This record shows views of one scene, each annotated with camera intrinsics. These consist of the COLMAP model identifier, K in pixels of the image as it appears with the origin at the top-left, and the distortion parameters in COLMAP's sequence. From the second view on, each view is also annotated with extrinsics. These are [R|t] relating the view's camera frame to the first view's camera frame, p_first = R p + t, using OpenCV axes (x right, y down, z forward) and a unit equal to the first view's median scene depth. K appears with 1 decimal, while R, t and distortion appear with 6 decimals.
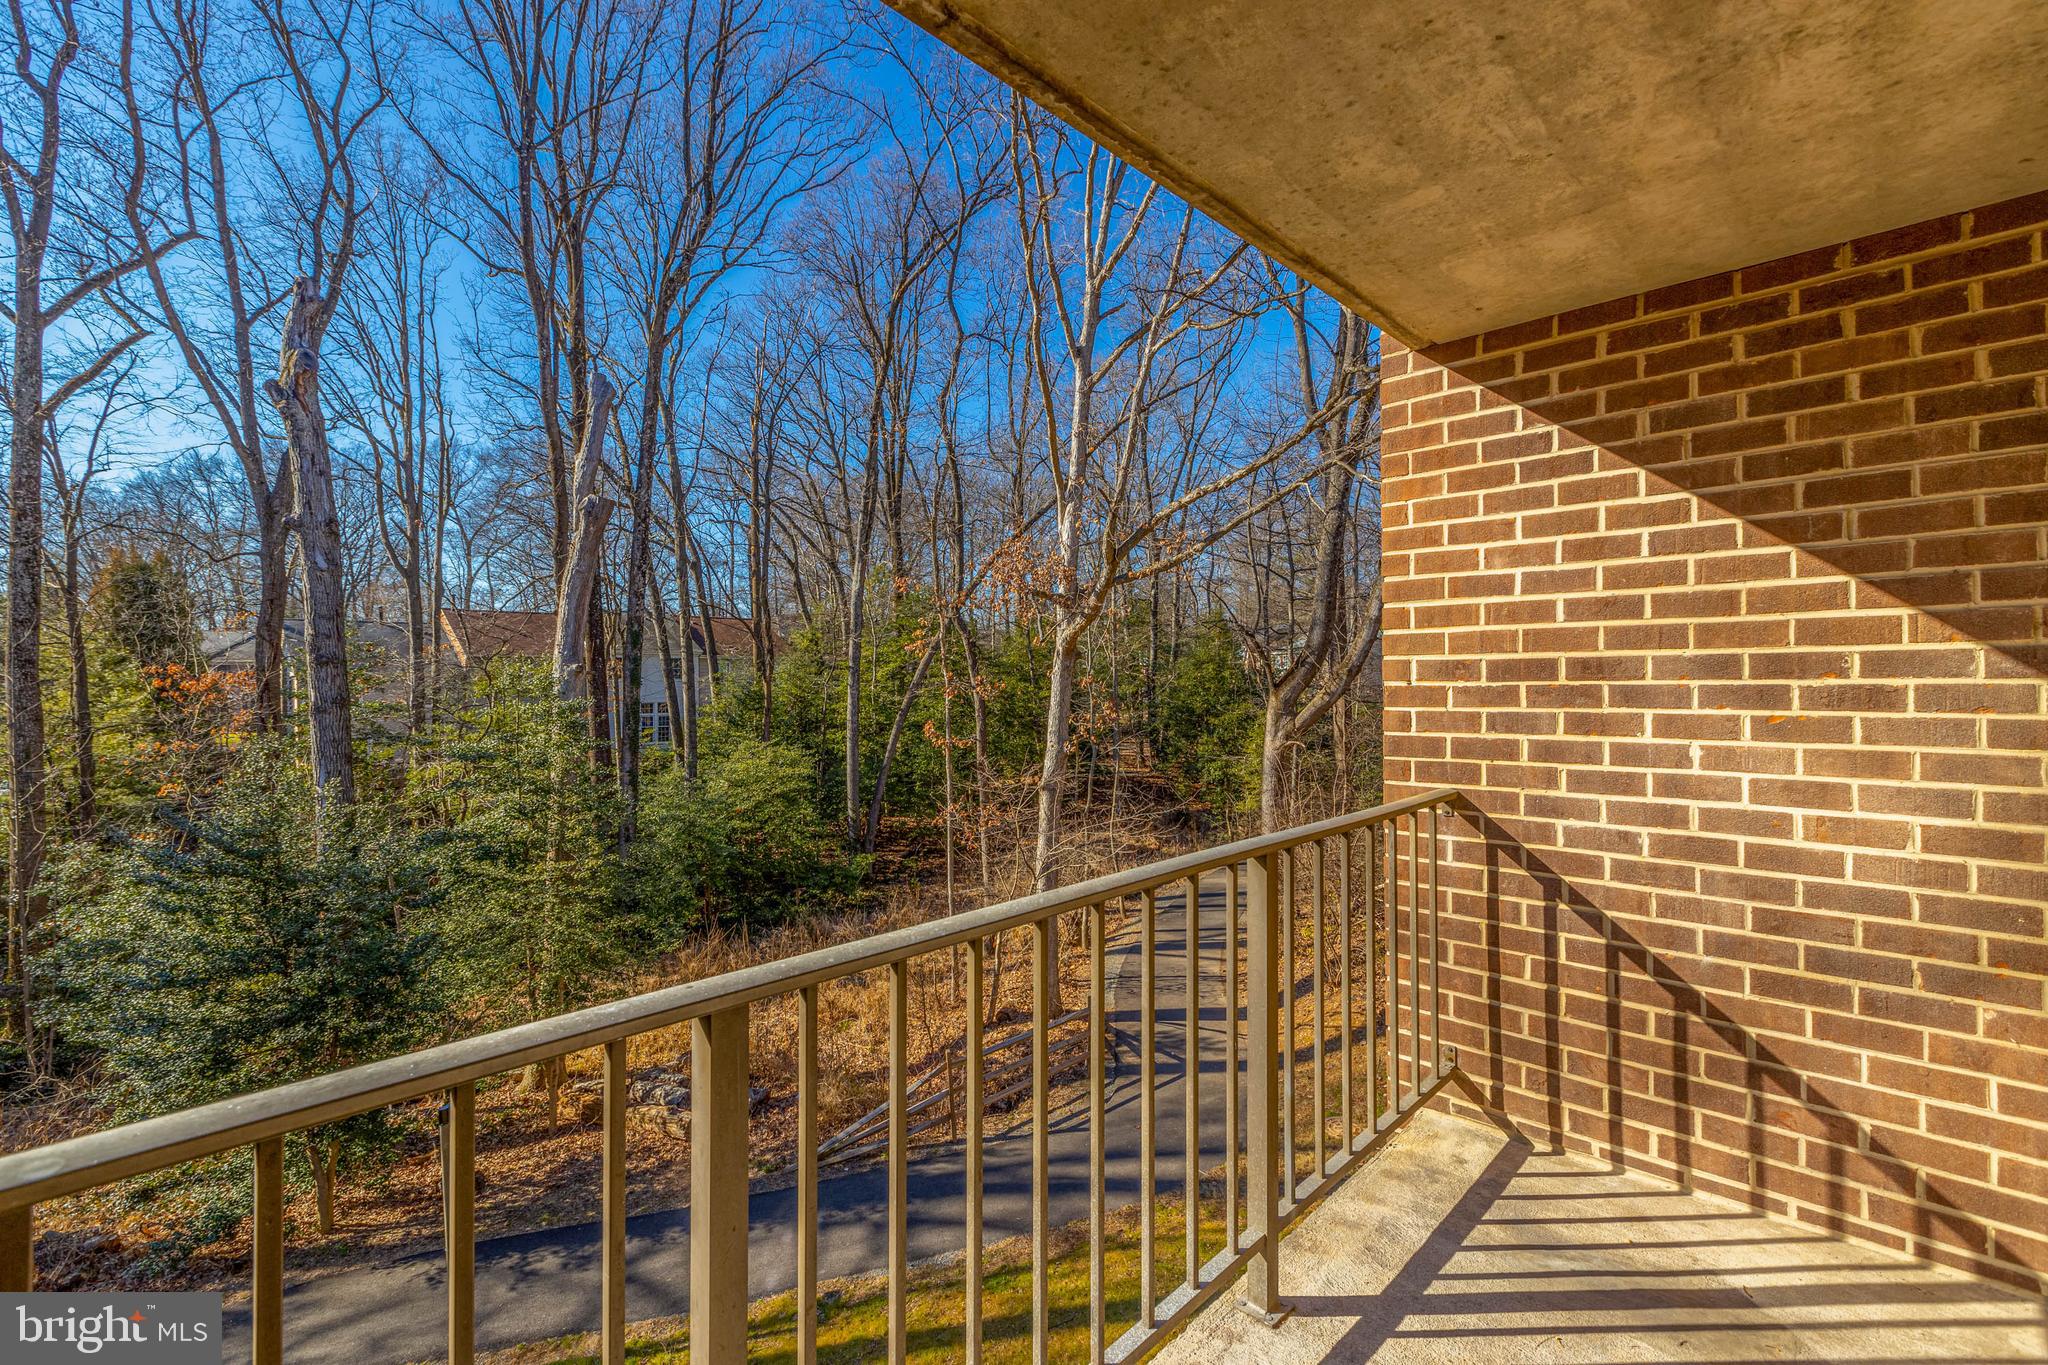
lens RADIAL K [[908.1, 0, 1027.7], [0, 908.1, 676.9], [0, 0, 1]] dist [0.000386, 0.000130]
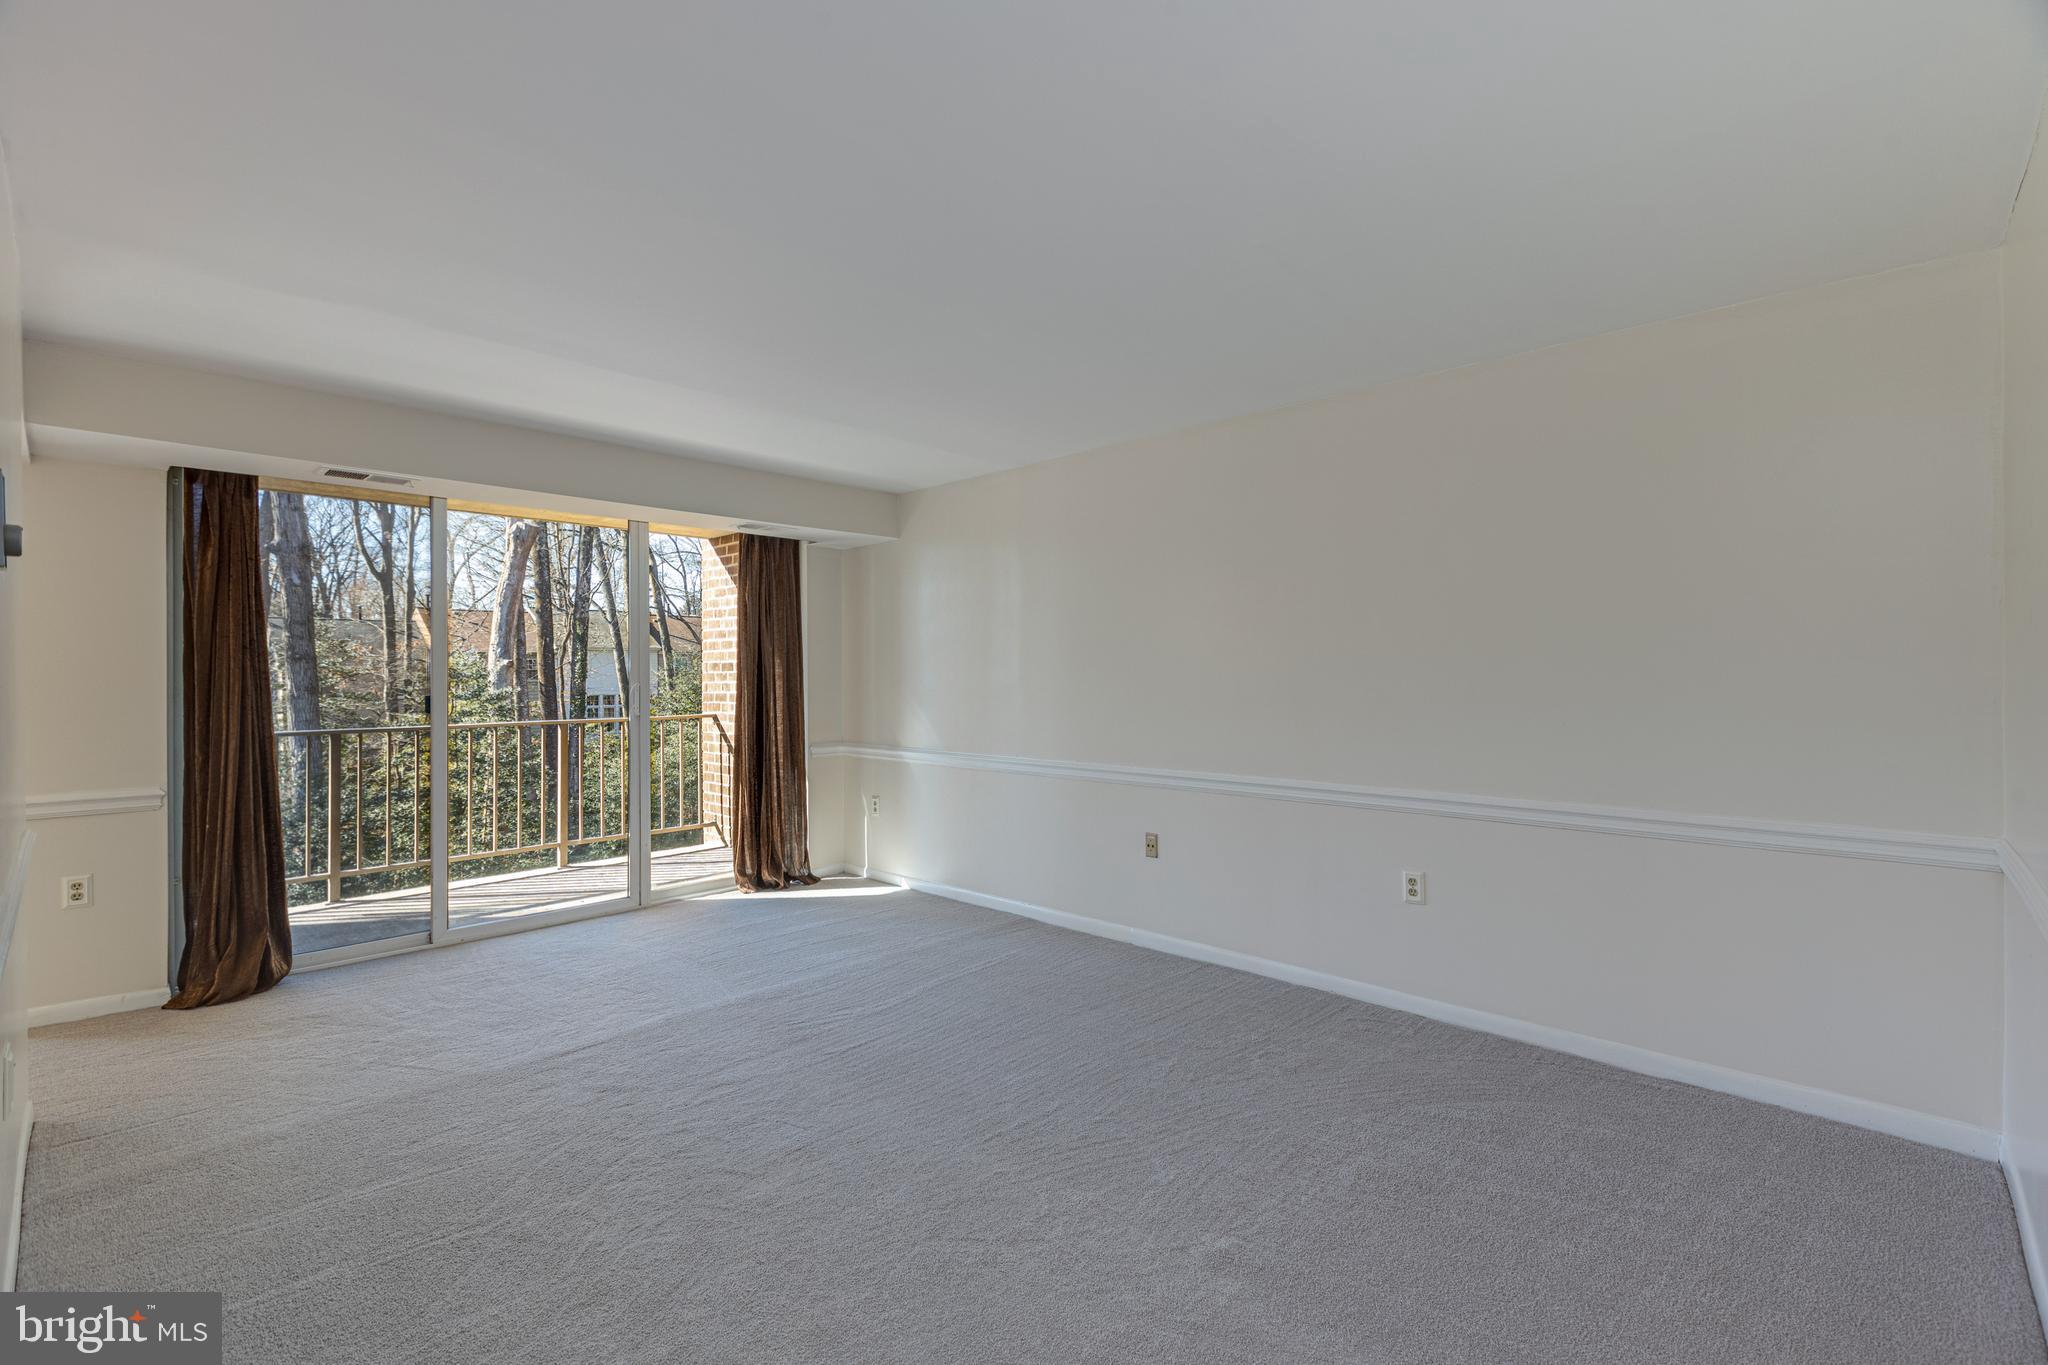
lens RADIAL K [[910.8, 0, 1027.8], [0, 910.8, 678.9], [0, 0, 1]] dist [0.003343, 0.000510]
pose [[0.999988, 0.001984, 0.004586, 0.169296], [-0.002018, 0.999971, 0.007381, 0.000598], [-0.004571, -0.007390, 0.999962, -0.198867]]
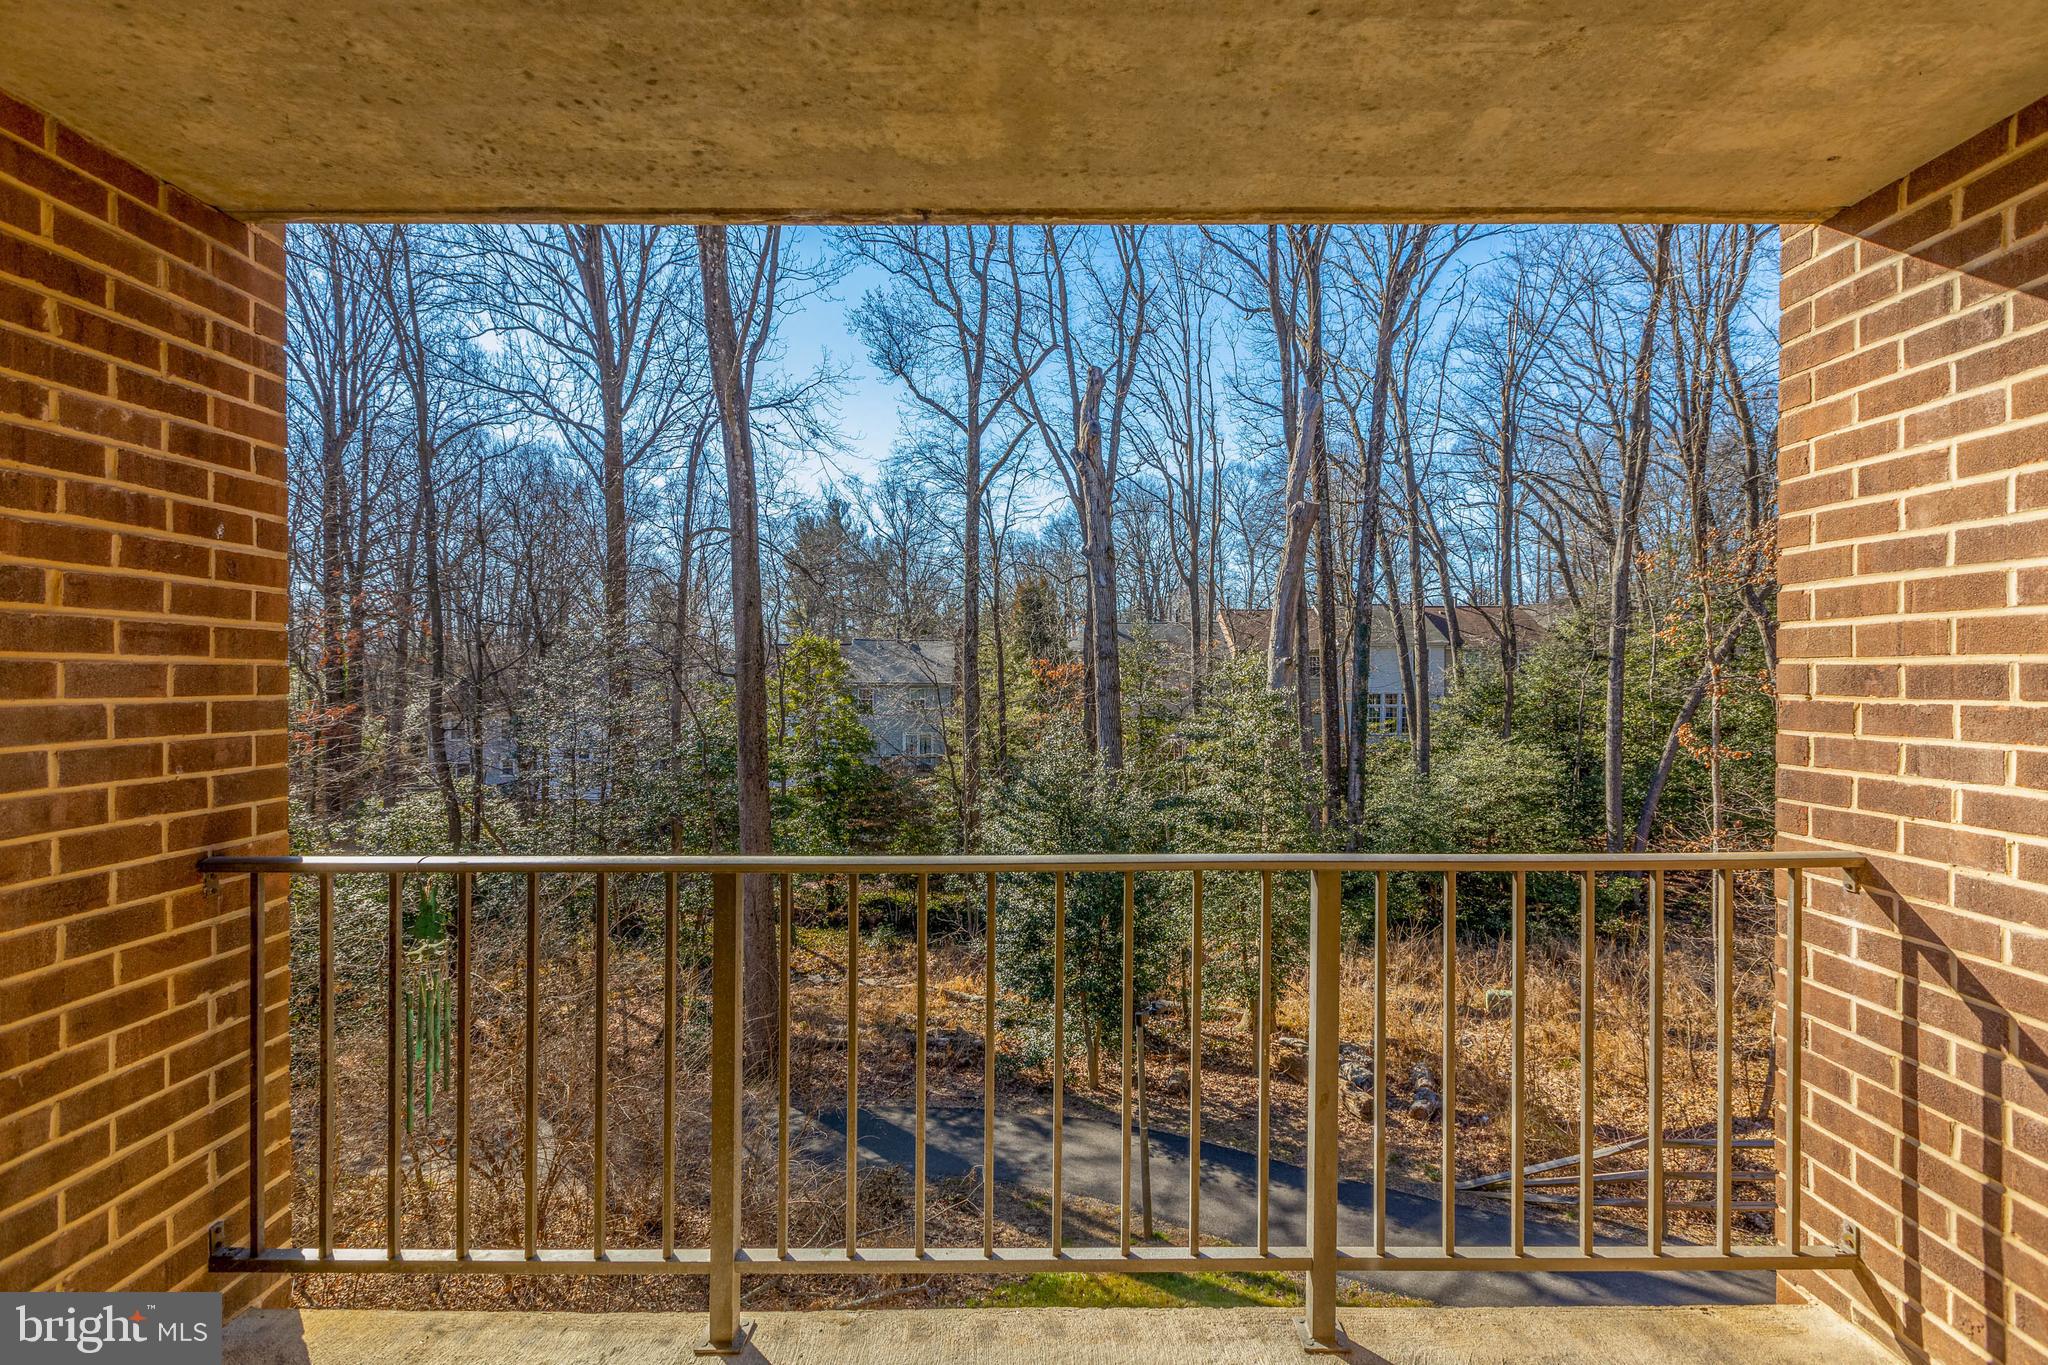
lens RADIAL K [[908.1, 0, 1027.7], [0, 908.1, 676.9], [0, 0, 1]] dist [0.000386, 0.000130]
pose [[0.694023, 0.010315, -0.719879, 0.066146], [-0.003011, 0.999930, 0.011425, -0.002001], [0.719946, -0.005762, 0.694006, 0.009048]]
